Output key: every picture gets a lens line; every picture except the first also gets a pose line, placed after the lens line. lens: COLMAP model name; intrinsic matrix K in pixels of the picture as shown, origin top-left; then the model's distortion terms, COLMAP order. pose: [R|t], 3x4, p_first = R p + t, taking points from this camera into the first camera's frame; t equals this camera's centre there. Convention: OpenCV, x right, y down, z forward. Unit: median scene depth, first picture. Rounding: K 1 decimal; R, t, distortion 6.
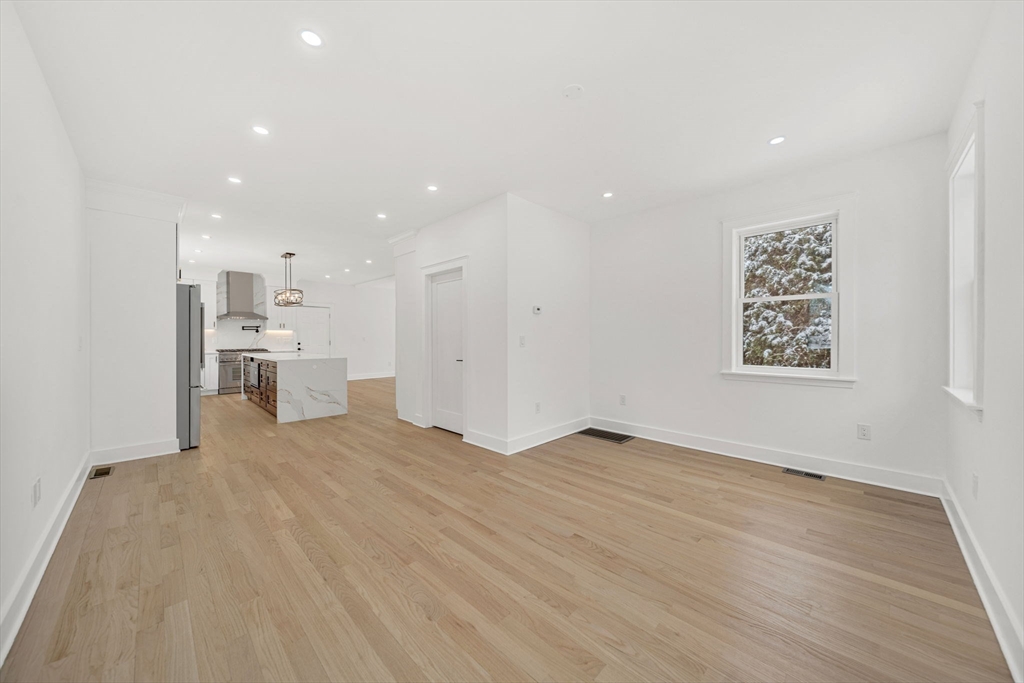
lens RADIAL K [[363.5, 0, 513.9], [0, 363.5, 341.7], [0, 0, 1]] dist [0.000050, -0.000676]
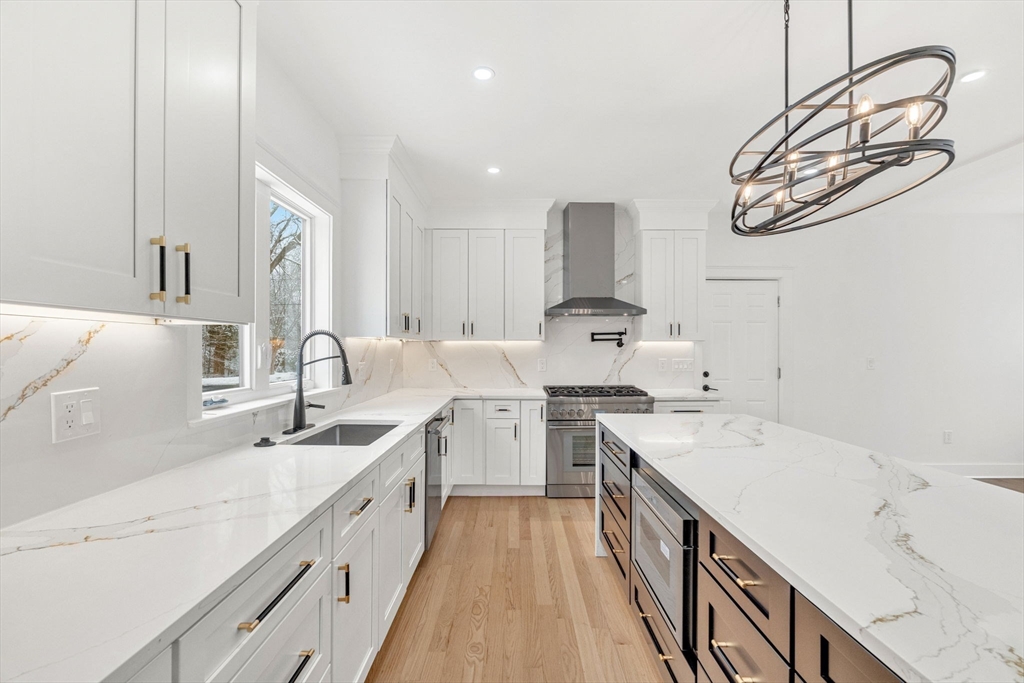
lens RADIAL K [[363.5, 0, 512.8], [0, 363.5, 351.4], [0, 0, 1]] dist [0.000050, -0.000676]
pose [[0.701857, -0.001236, -0.712317, -0.519381], [-0.007154, 0.999936, -0.008784, -0.016475], [0.712282, 0.011261, 0.701803, 0.648755]]
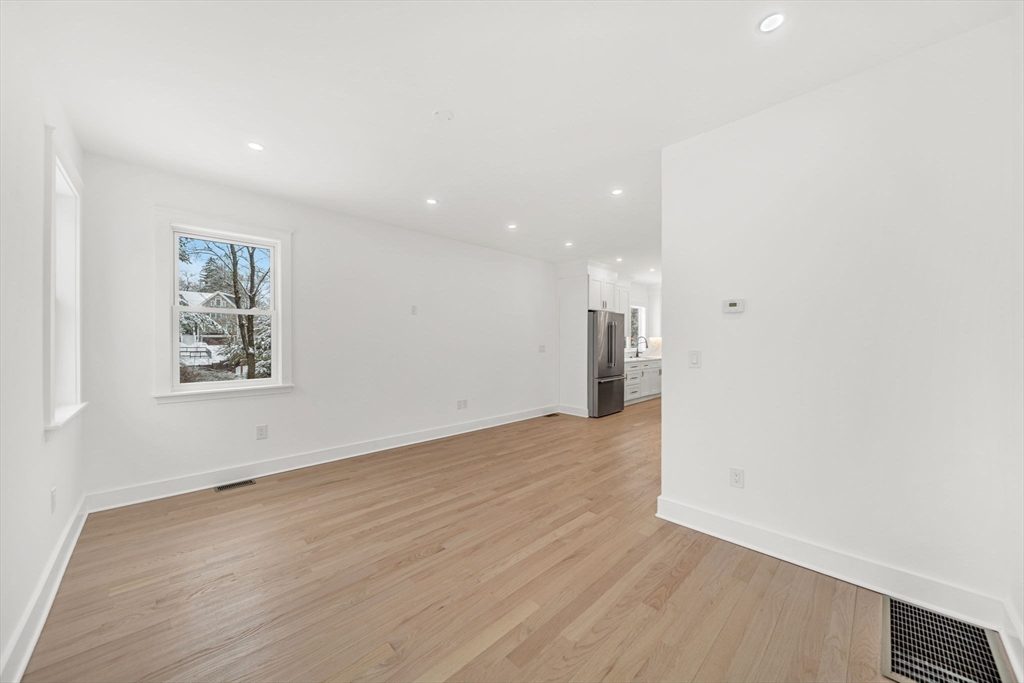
lens RADIAL K [[363.5, 0, 521.1], [0, 363.5, 343.2], [0, 0, 1]] dist [0.000050, -0.000676]
pose [[-0.012022, 0.006964, -0.999903, 0.352817], [-0.013139, 0.999888, 0.007122, -0.017733], [0.999841, 0.013223, -0.011929, 0.363157]]
